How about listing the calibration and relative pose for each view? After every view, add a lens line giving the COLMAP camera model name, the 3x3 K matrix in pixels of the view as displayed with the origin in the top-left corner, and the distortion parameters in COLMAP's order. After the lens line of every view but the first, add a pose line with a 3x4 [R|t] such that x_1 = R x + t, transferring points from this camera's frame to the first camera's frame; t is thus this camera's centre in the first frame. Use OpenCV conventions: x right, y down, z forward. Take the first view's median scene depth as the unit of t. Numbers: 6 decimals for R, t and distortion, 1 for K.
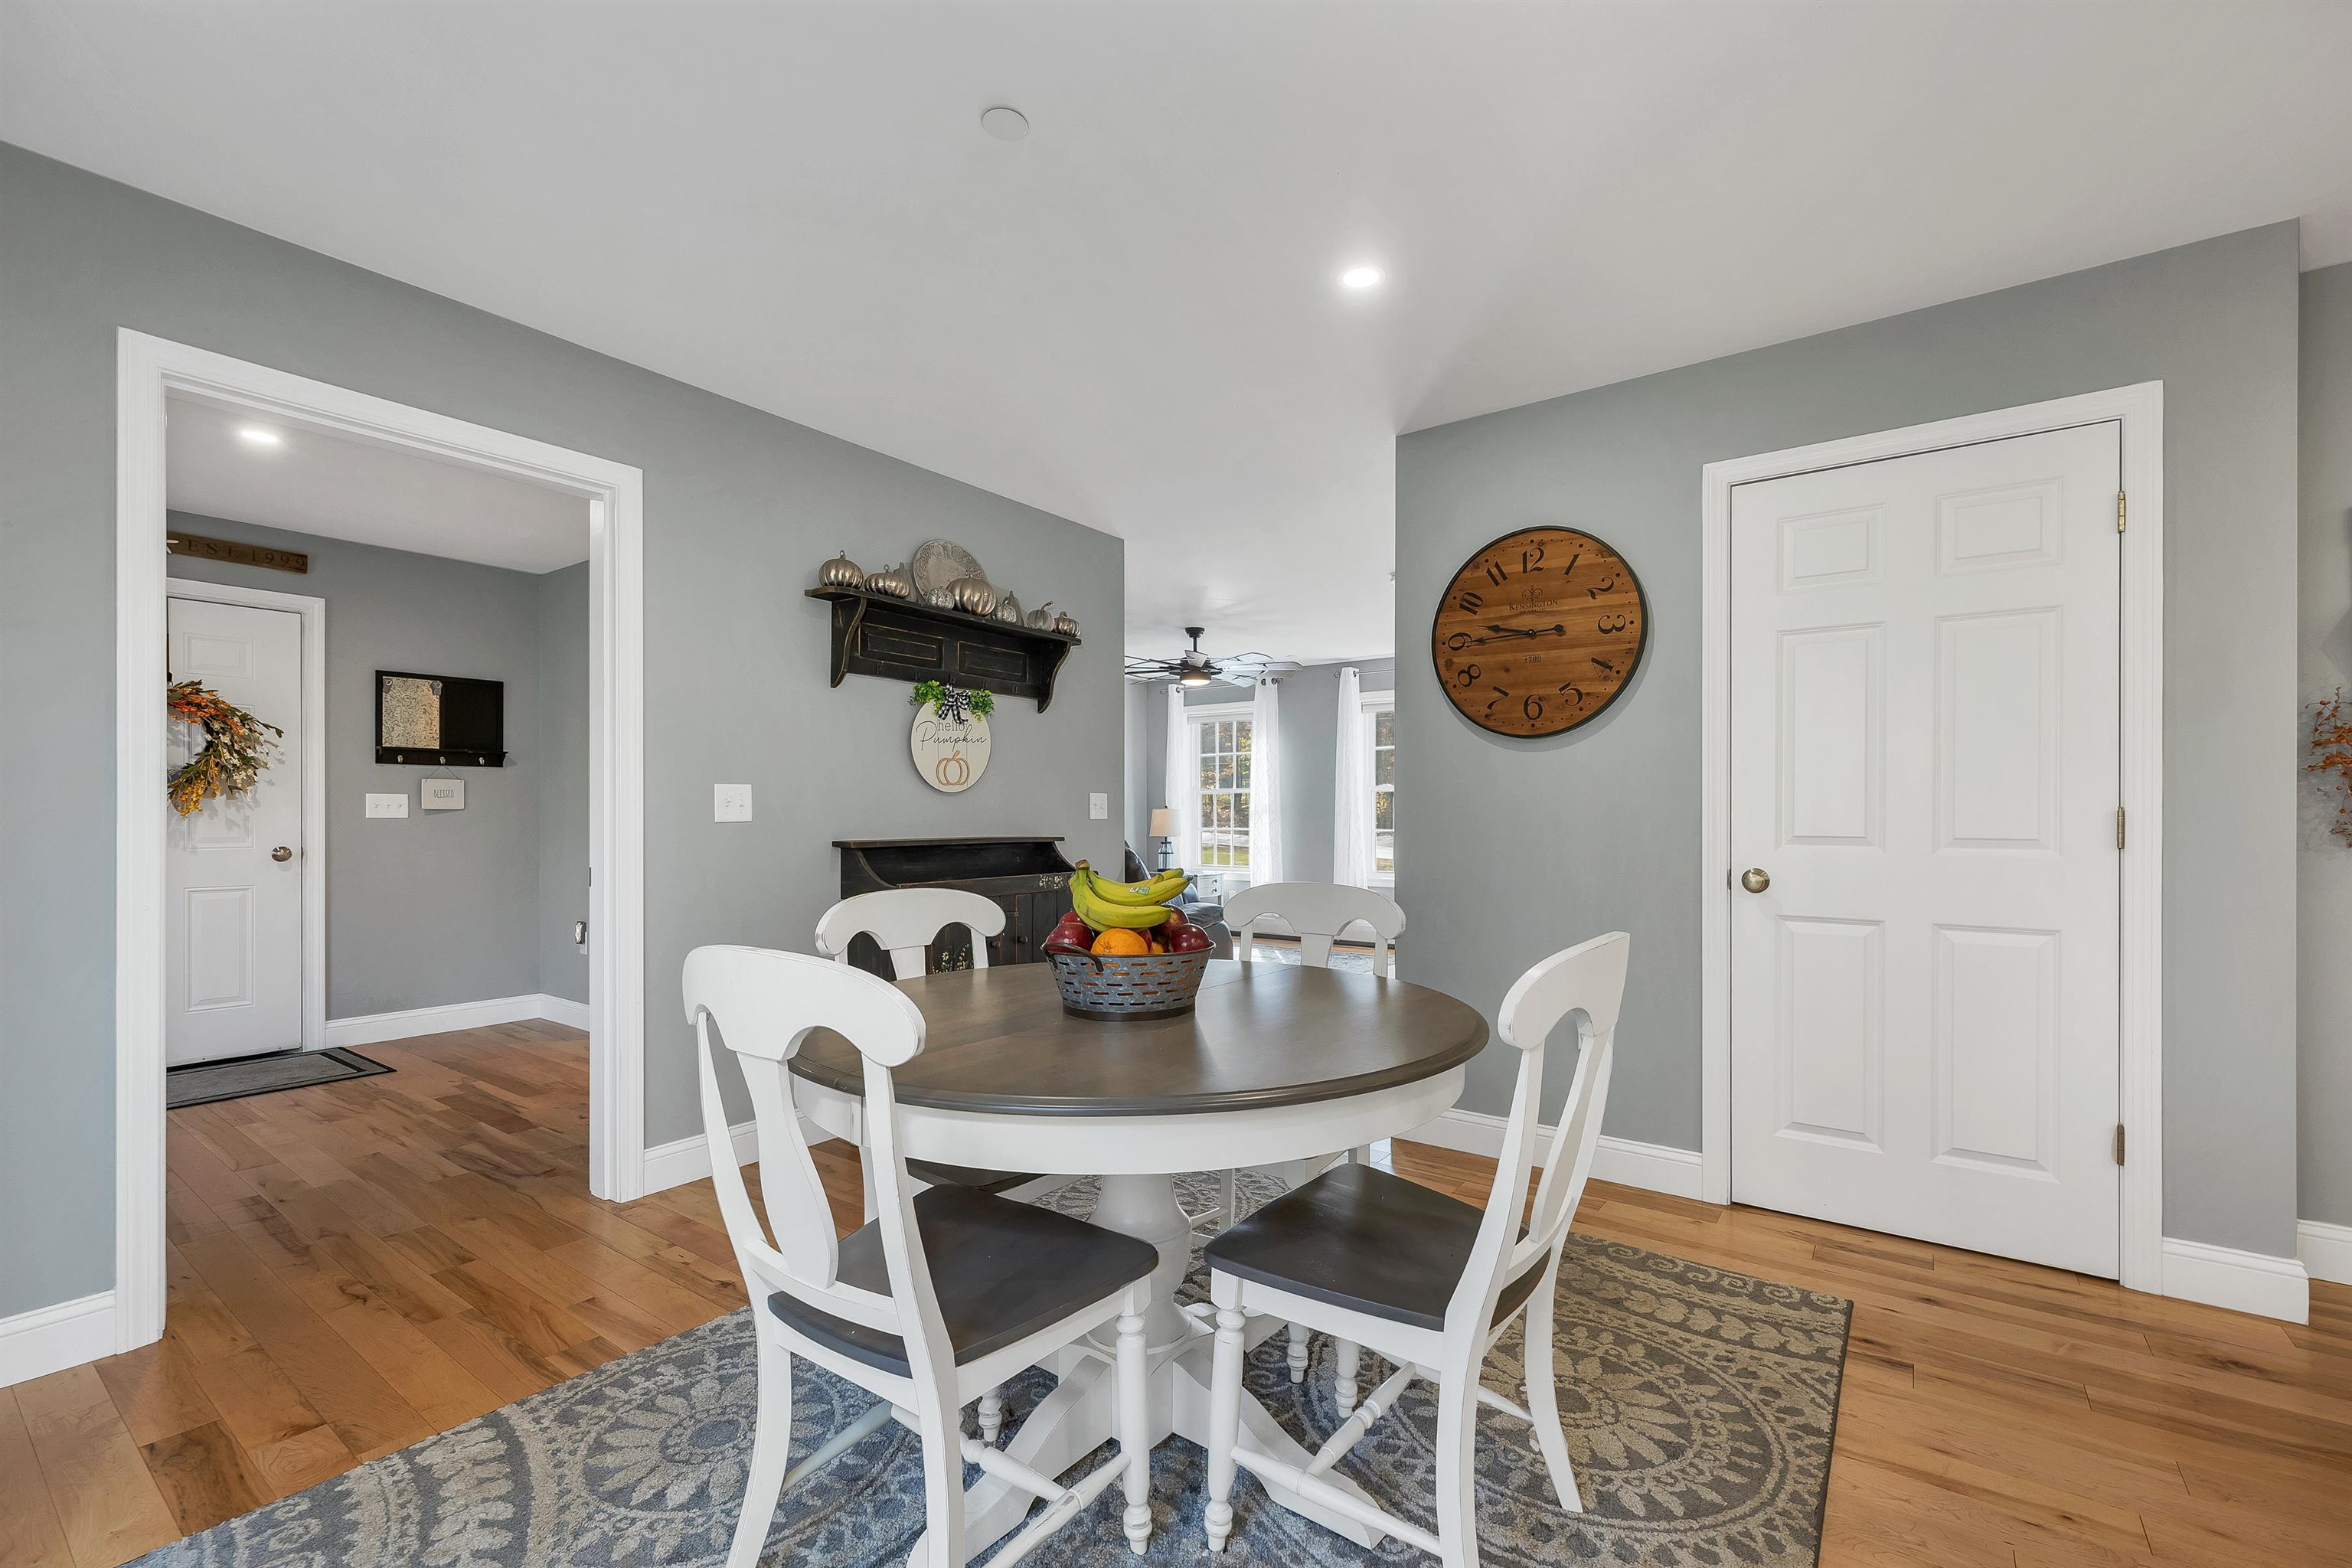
lens RADIAL K [[1001.1, 0, 1178.9], [0, 1001.1, 817.9], [0, 0, 1]] dist [0.001744, 0.000024]
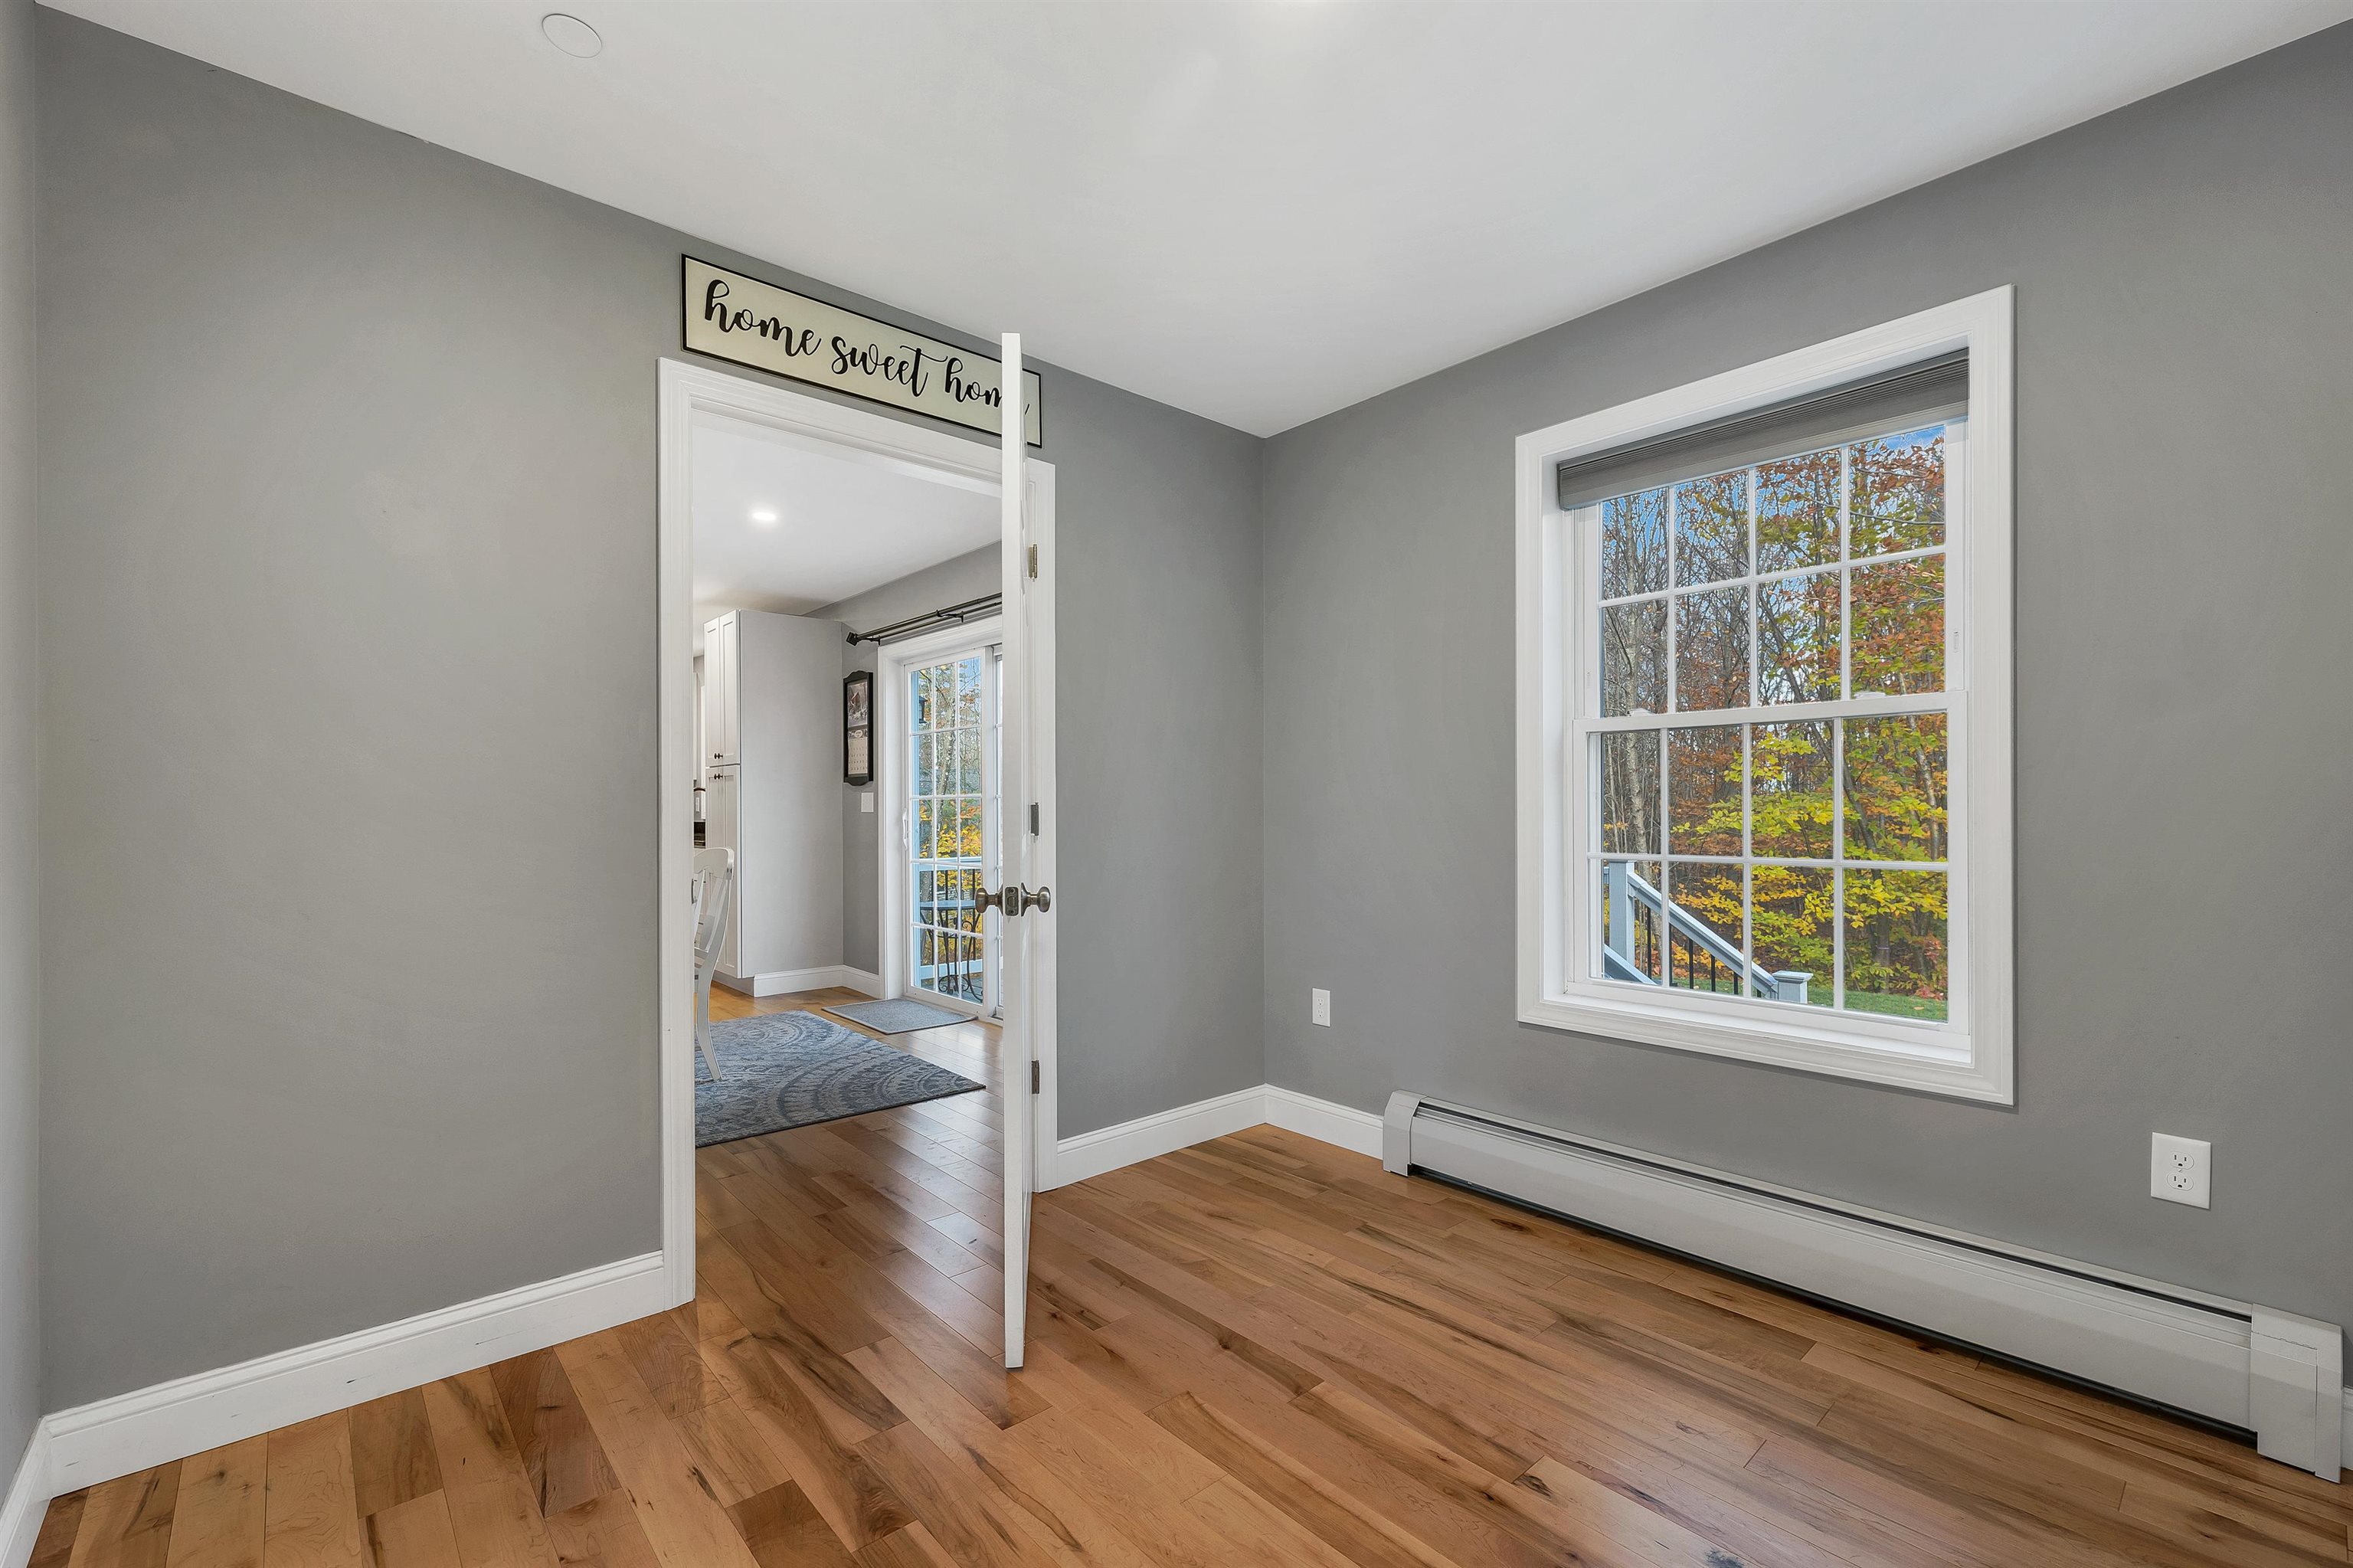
lens RADIAL K [[983.4, 0, 1181.0], [0, 983.4, 801.0], [0, 0, 1]] dist [0.003011, -0.000005]
pose [[-0.978606, 0.006544, 0.205639, -1.583020], [0.005644, 0.999972, -0.004966, -0.004780], [-0.205666, -0.003699, -0.978615, 2.367763]]
